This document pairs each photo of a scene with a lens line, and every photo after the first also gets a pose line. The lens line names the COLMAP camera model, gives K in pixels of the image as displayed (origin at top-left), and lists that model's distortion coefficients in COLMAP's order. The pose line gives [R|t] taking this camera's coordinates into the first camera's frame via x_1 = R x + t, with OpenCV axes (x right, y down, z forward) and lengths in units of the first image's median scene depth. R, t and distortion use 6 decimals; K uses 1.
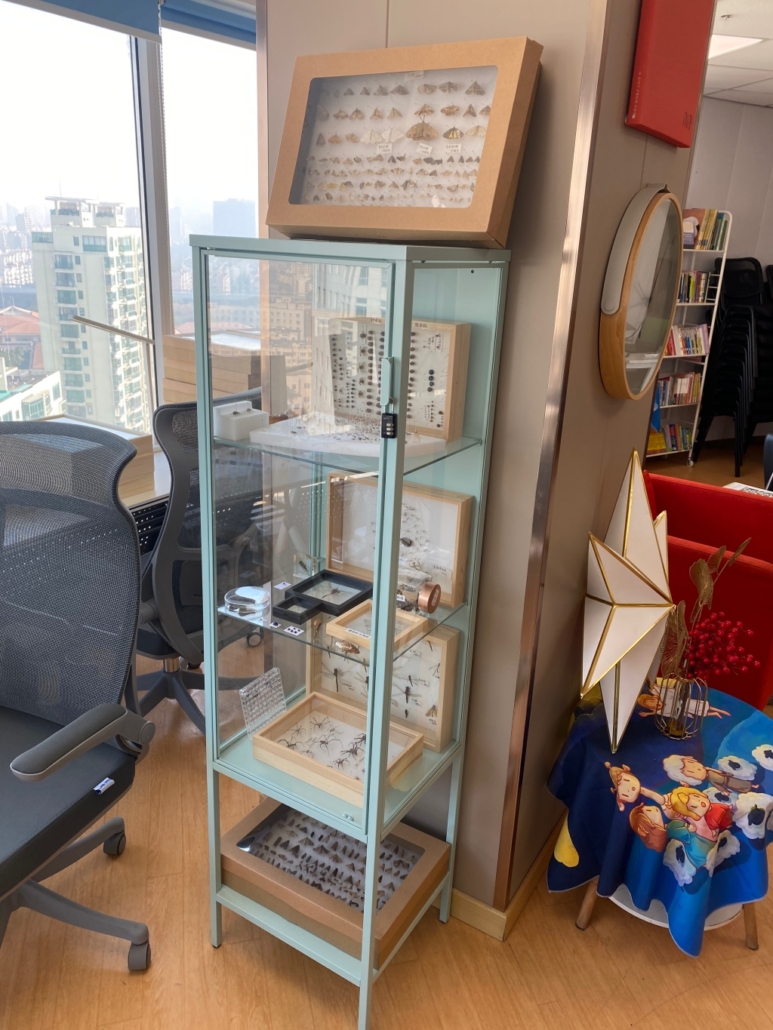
lens RADIAL K [[781.7, 0, 390.6], [0, 781.7, 492.7], [0, 0, 1]] dist [0.056269, -0.084331]
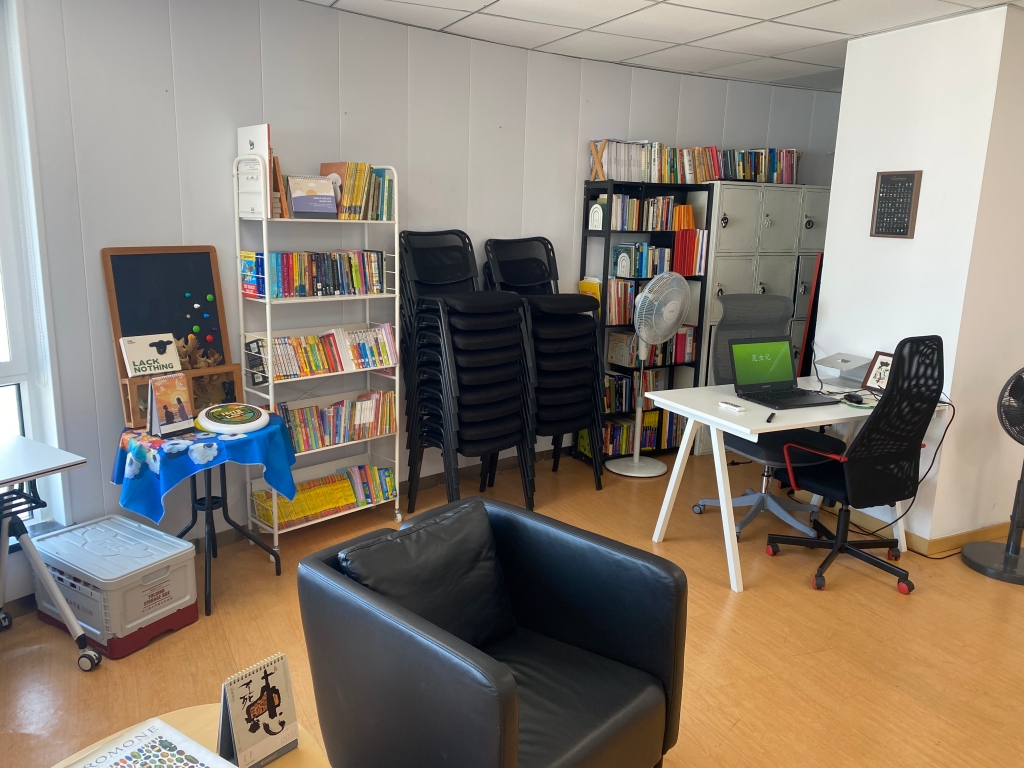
lens RADIAL K [[777.1, 0, 504.2], [0, 777.1, 379.6], [0, 0, 1]] dist [0.056269, -0.084331]
pose [[0.977076, -0.064749, 0.202808, 0.355988], [0.085026, 0.992037, -0.092911, -0.090532], [-0.195177, 0.108024, 0.974801, 0.308147]]
